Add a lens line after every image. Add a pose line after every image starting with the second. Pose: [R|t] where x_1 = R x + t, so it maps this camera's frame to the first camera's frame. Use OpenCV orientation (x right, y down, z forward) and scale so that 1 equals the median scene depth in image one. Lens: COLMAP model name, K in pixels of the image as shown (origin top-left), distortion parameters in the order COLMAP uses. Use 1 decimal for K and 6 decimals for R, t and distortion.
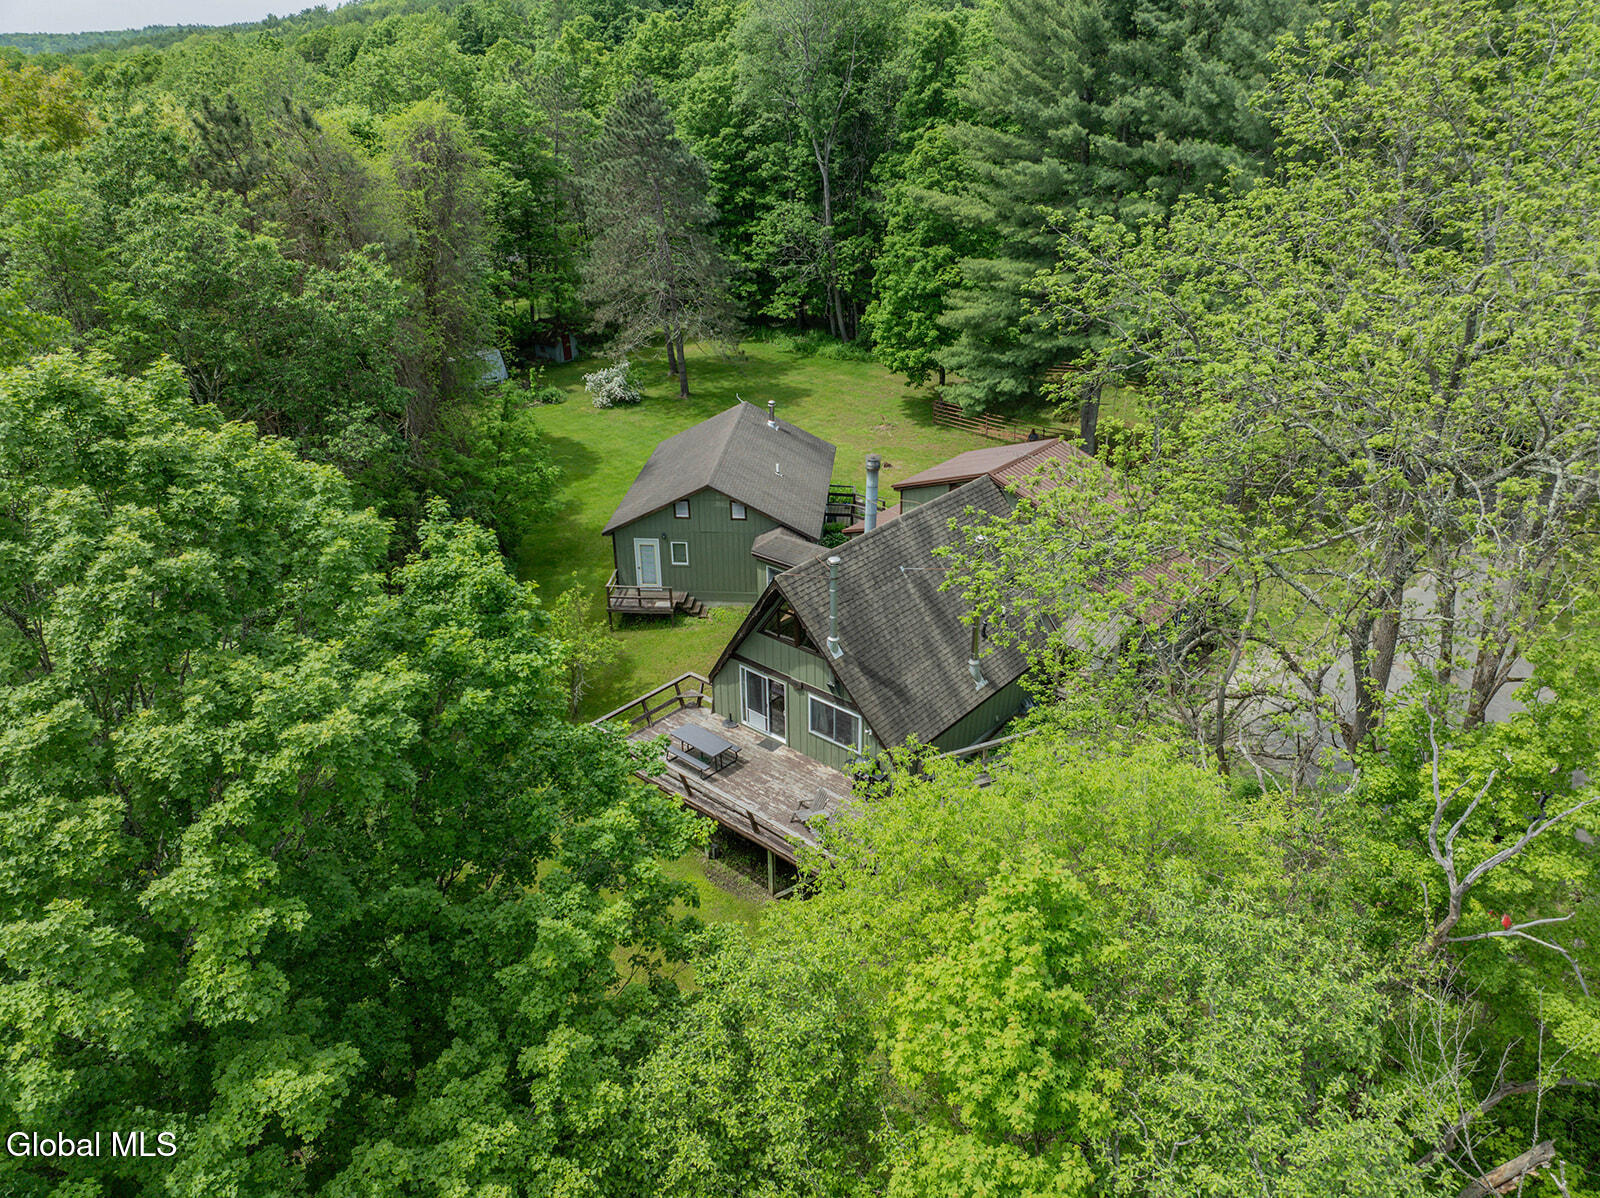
lens RADIAL K [[1118.2, 0, 800.0], [0, 1118.2, 599.0], [0, 0, 1]] dist [-0.035034, 0.000620]
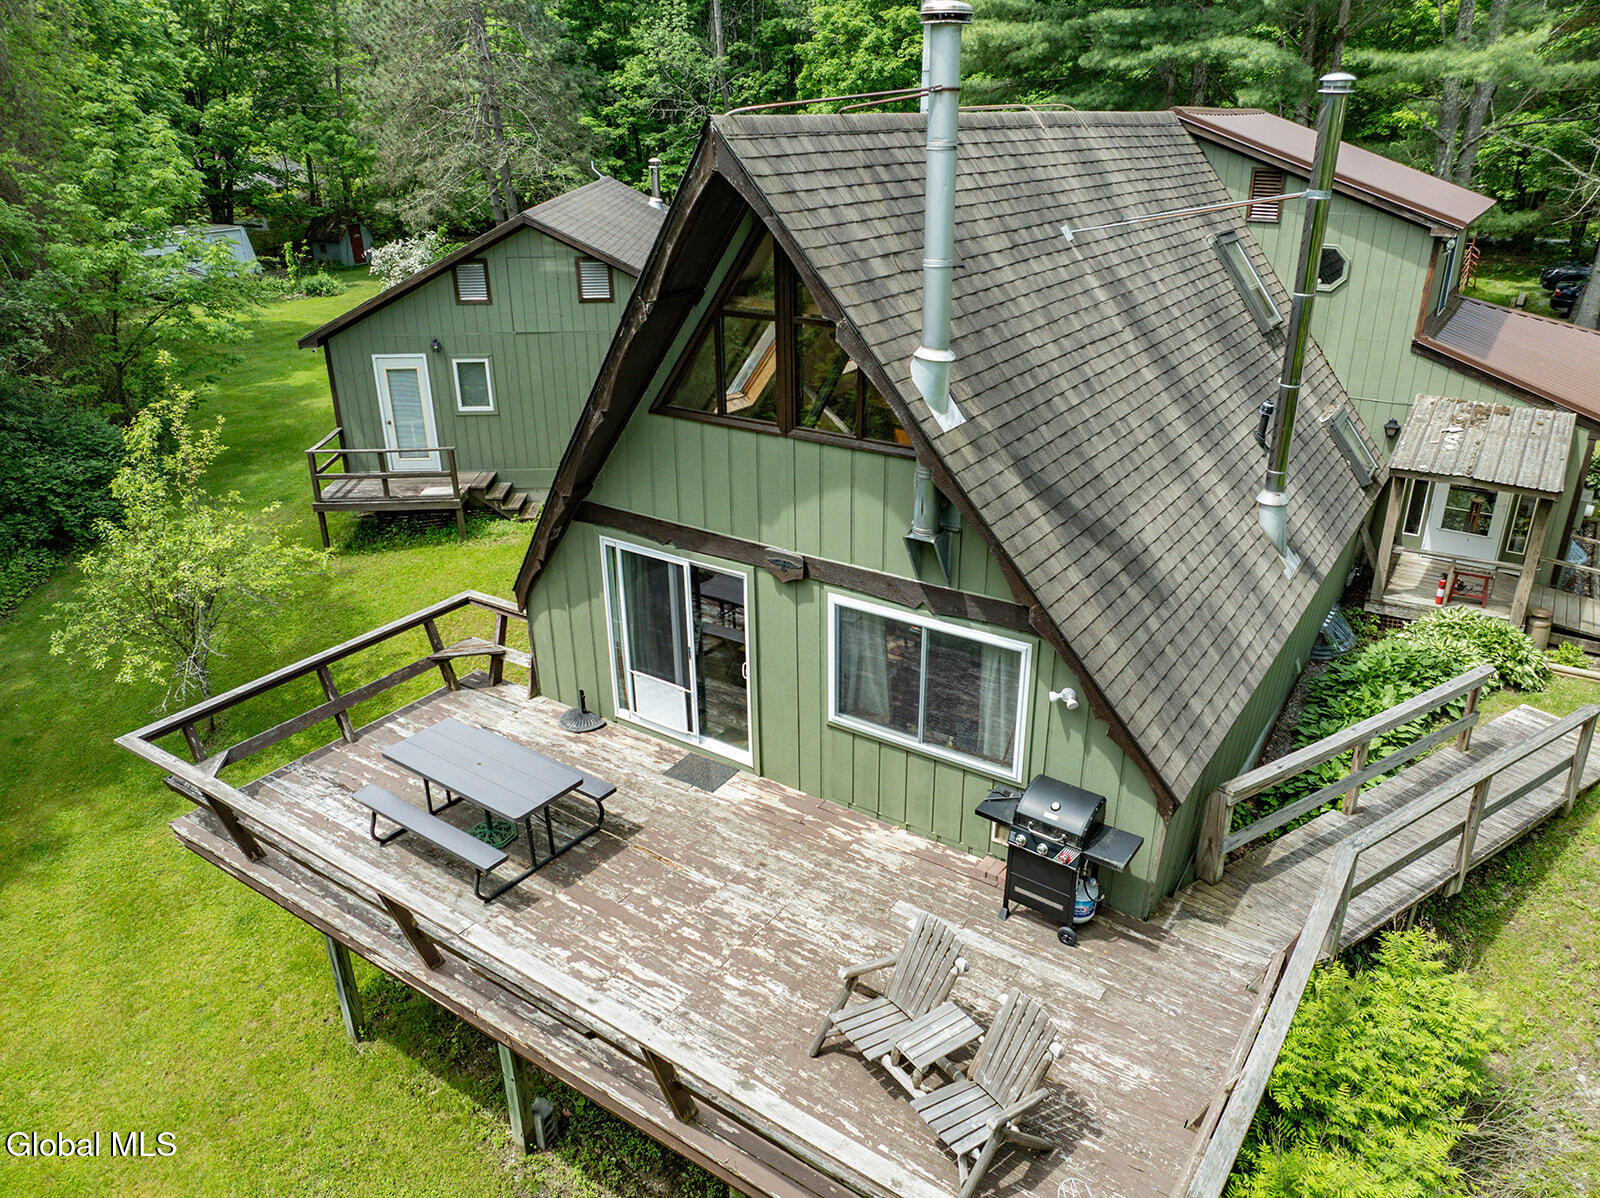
lens RADIAL K [[1118.2, 0, 800.0], [0, 1118.2, 599.0], [0, 0, 1]] dist [-0.035034, 0.000620]
pose [[0.993504, -0.045106, 0.104478, -0.030311], [0.049532, 0.997965, -0.040166, 0.092998], [-0.102454, 0.045080, 0.993716, 0.658491]]
